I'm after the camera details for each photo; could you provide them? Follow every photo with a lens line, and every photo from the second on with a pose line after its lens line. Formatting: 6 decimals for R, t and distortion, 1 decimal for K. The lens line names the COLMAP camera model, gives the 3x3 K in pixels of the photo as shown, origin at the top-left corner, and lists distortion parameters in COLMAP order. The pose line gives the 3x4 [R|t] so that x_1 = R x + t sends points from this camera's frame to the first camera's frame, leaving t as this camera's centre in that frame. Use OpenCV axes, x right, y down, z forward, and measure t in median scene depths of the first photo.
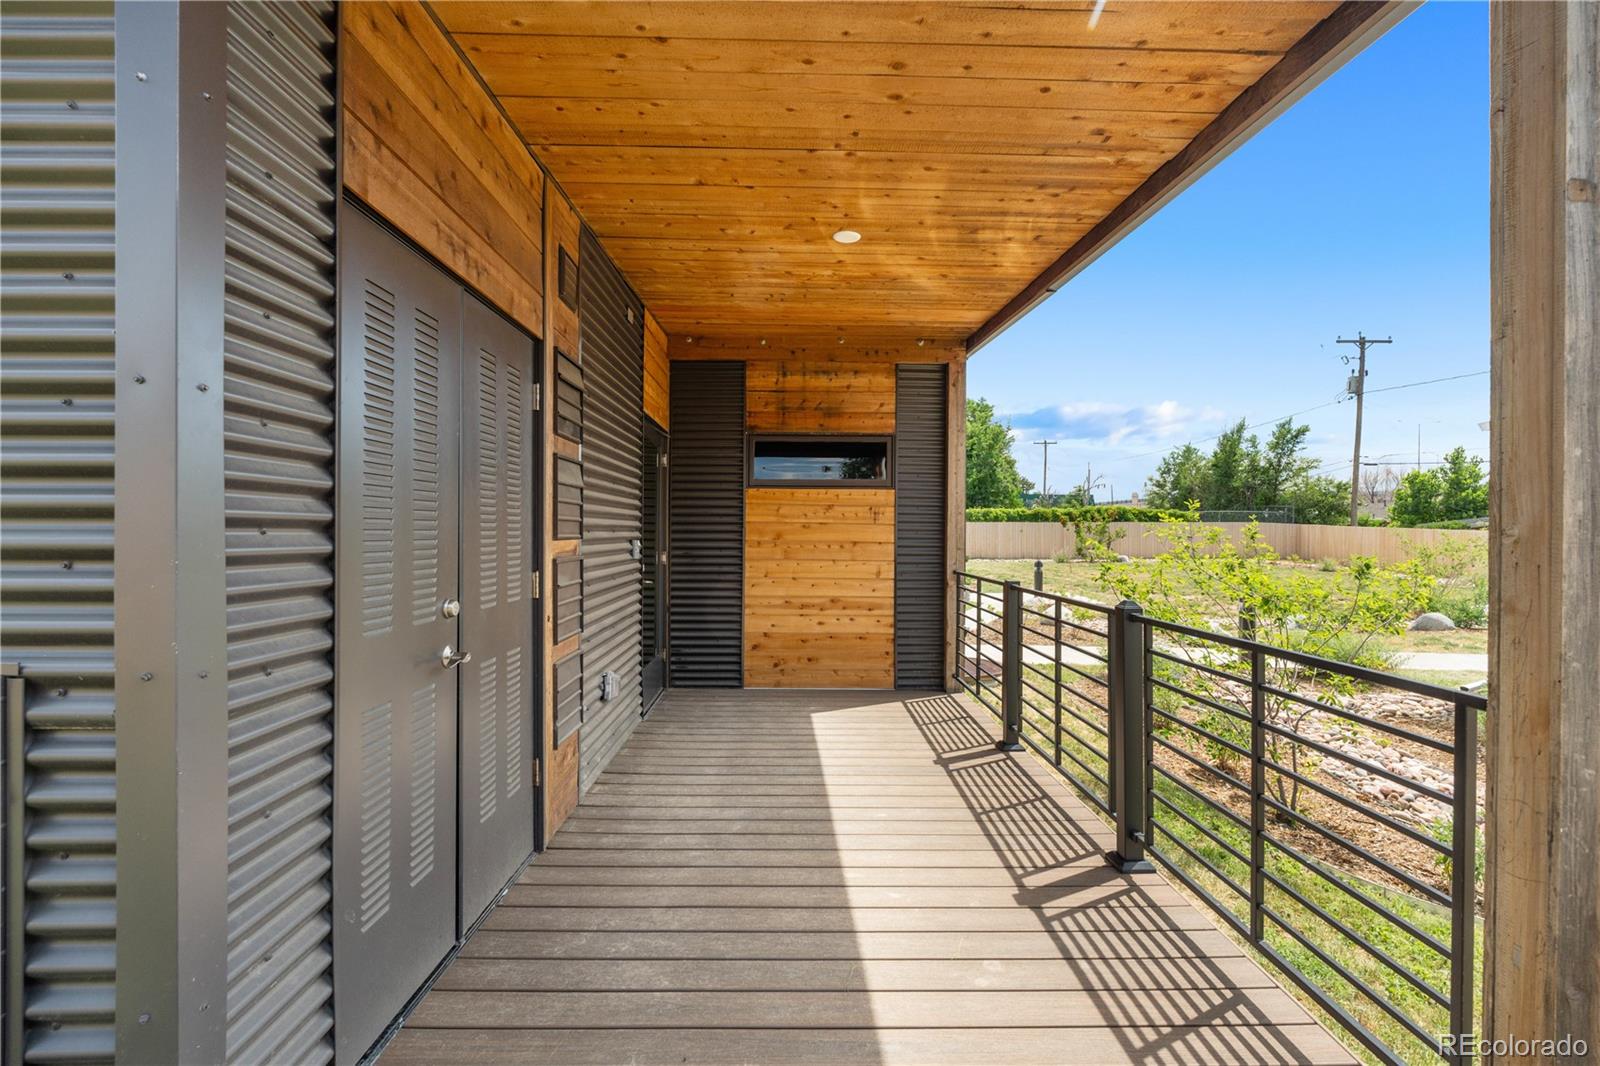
lens RADIAL K [[705.9, 0, 811.5], [0, 705.9, 534.7], [0, 0, 1]] dist [-0.007873, 0.002838]
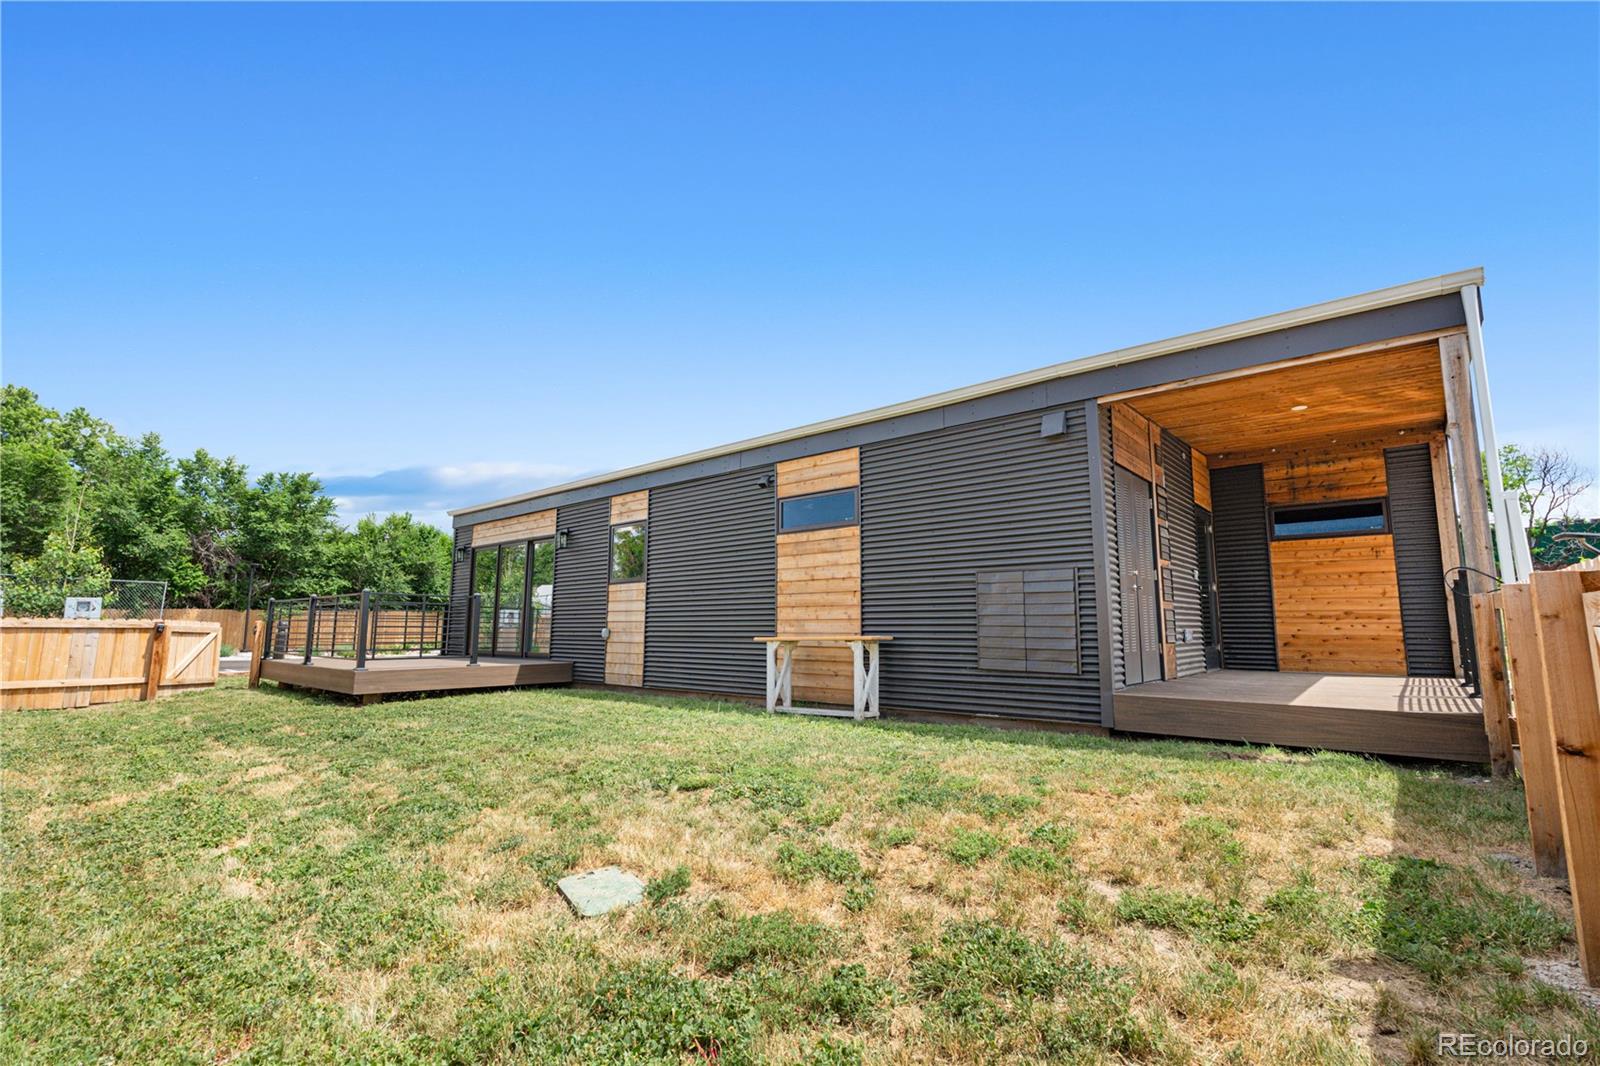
lens RADIAL K [[705.9, 0, 800.2], [0, 705.9, 532.1], [0, 0, 1]] dist [-0.007873, 0.002838]
pose [[0.736417, -0.091801, -0.670271, 0.190130], [-0.002170, 0.990425, -0.138034, 0.131481], [0.676525, 0.103105, 0.729167, -0.855543]]
